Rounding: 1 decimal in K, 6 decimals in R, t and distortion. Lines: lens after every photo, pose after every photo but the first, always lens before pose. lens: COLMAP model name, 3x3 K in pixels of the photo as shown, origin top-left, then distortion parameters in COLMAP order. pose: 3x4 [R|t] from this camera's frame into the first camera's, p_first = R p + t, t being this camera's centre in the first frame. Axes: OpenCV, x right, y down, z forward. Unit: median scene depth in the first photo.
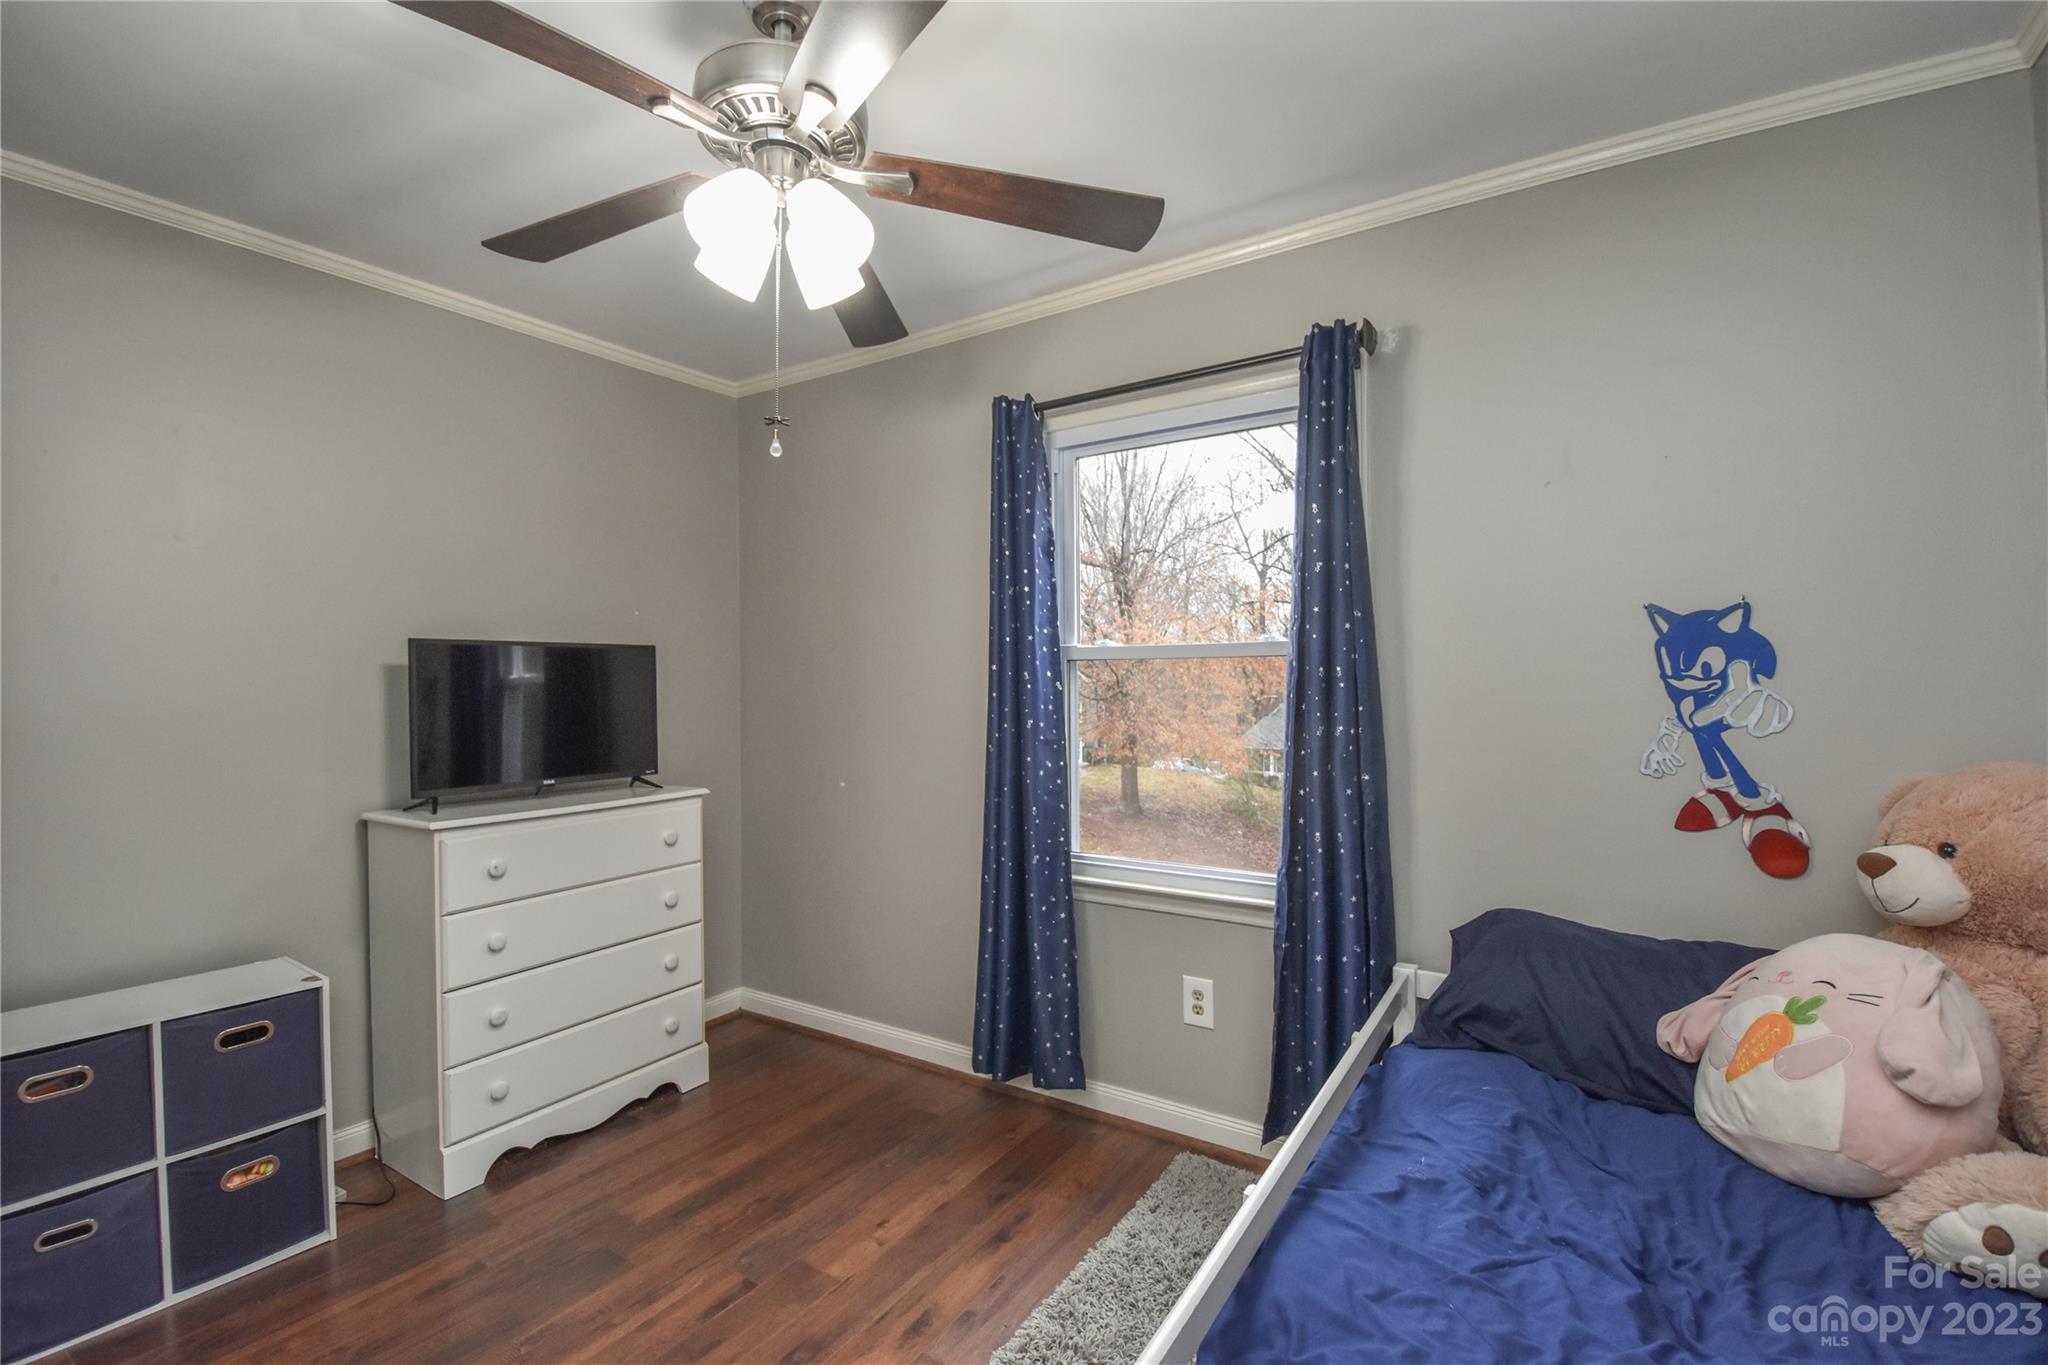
lens RADIAL K [[897.4, 0, 1035.2], [0, 897.4, 677.1], [0, 0, 1]] dist [0.004259, -0.018614]
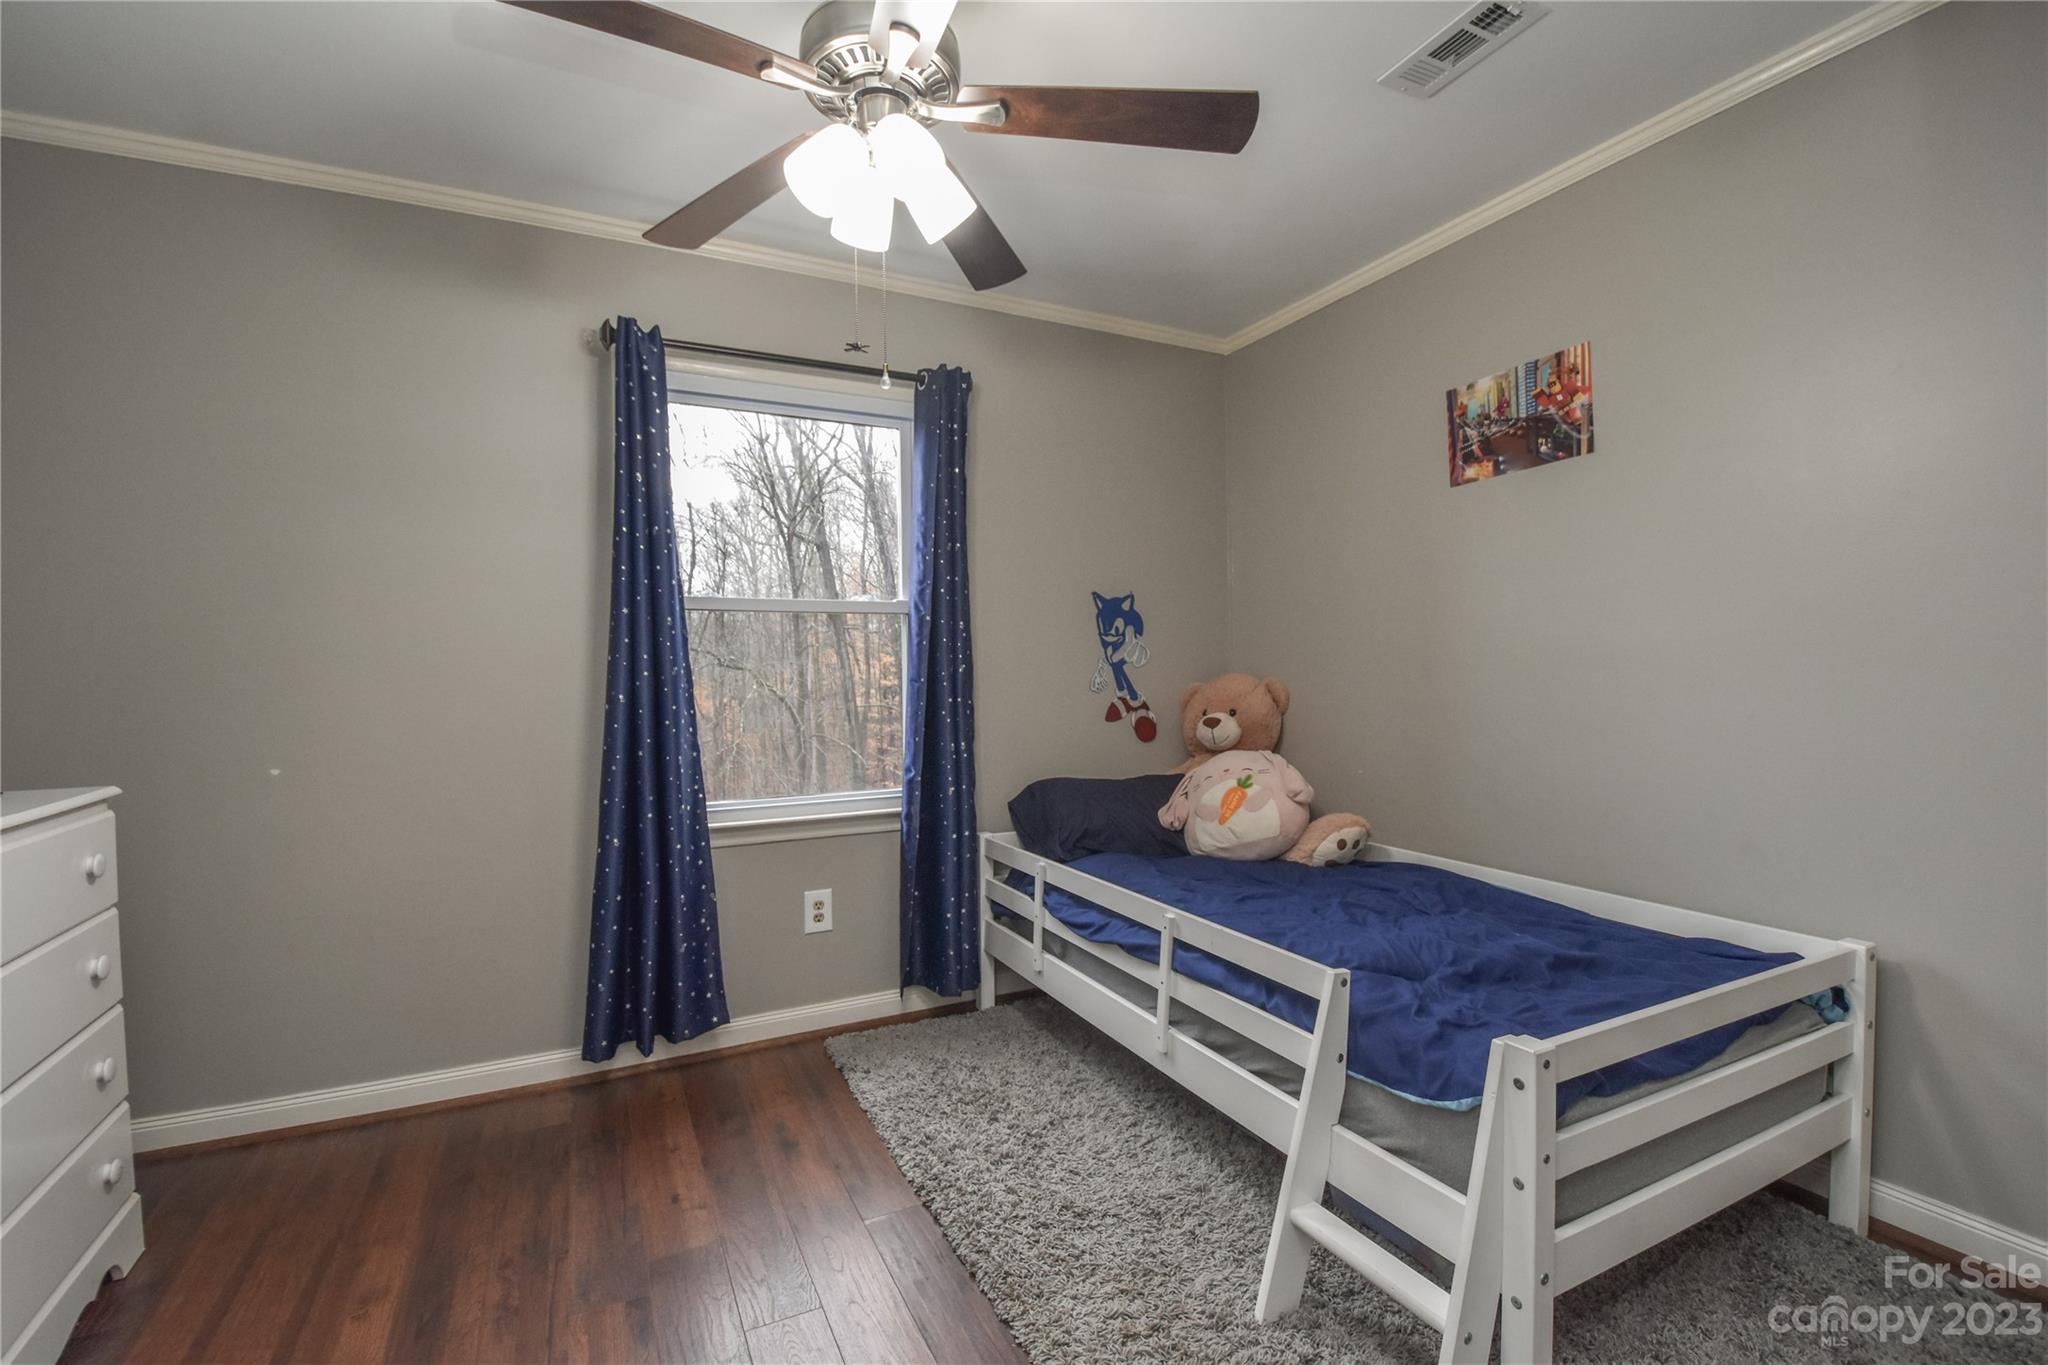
lens RADIAL K [[928.0, 0, 1027.0], [0, 928.0, 681.7], [0, 0, 1]] dist [0.003348, -0.018249]
pose [[0.492491, -0.011677, 0.870239, -0.944950], [0.000565, 0.999914, 0.013097, 0.068794], [-0.870317, -0.005958, 0.492455, 0.240677]]
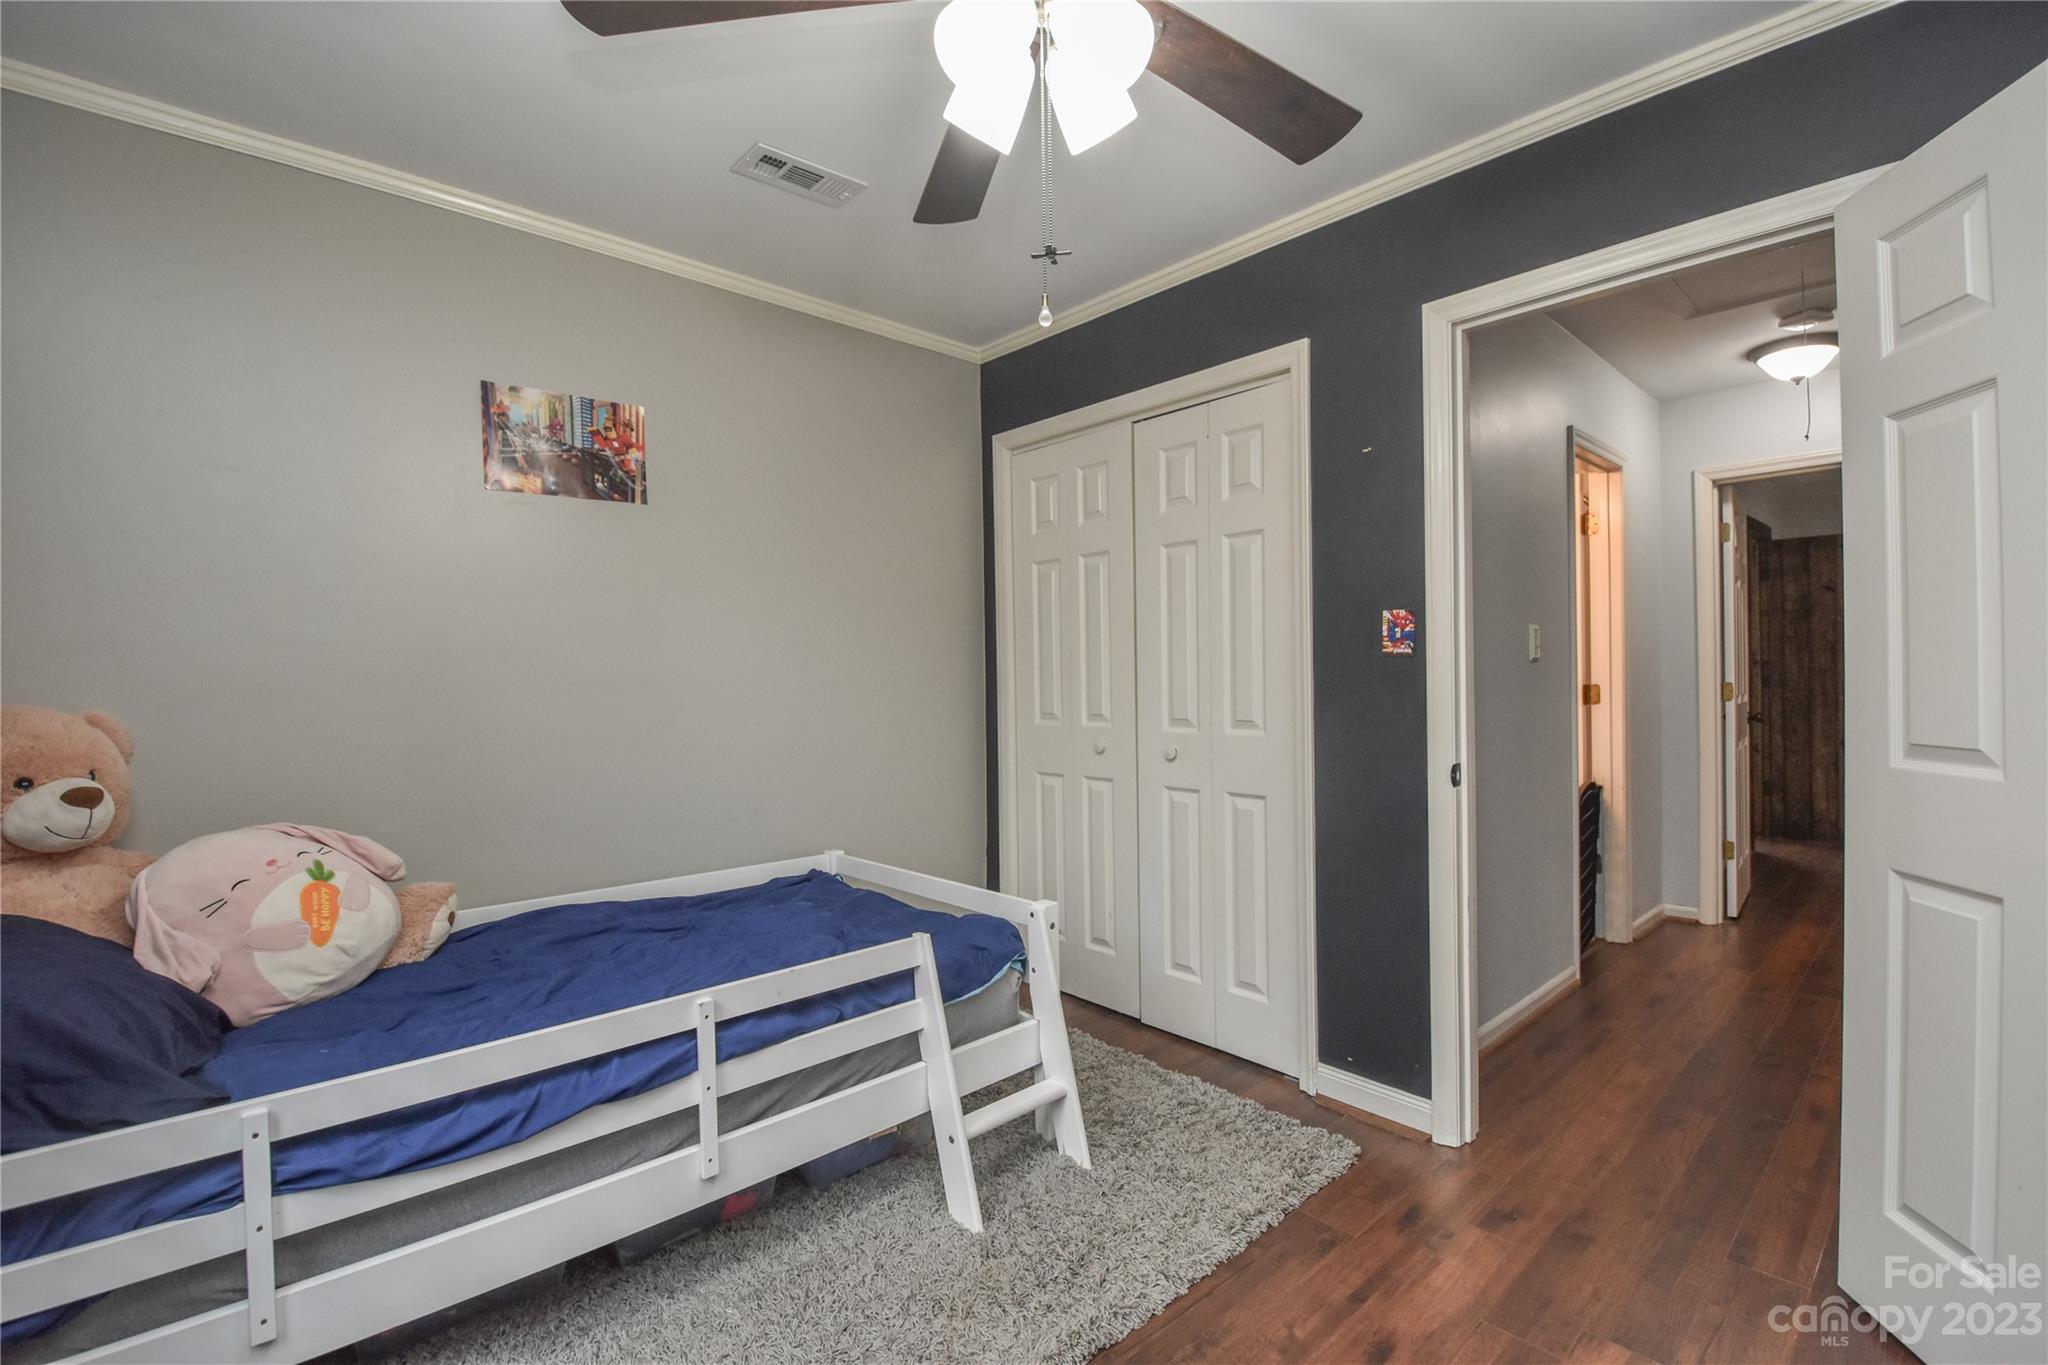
lens RADIAL K [[928.0, 0, 1027.0], [0, 928.0, 681.7], [0, 0, 1]] dist [0.003348, -0.018249]
pose [[-0.979612, 0.014092, 0.200402, -0.341642], [0.012546, 0.999881, -0.008987, 0.074237], [-0.200505, -0.006290, -0.979673, 1.508441]]
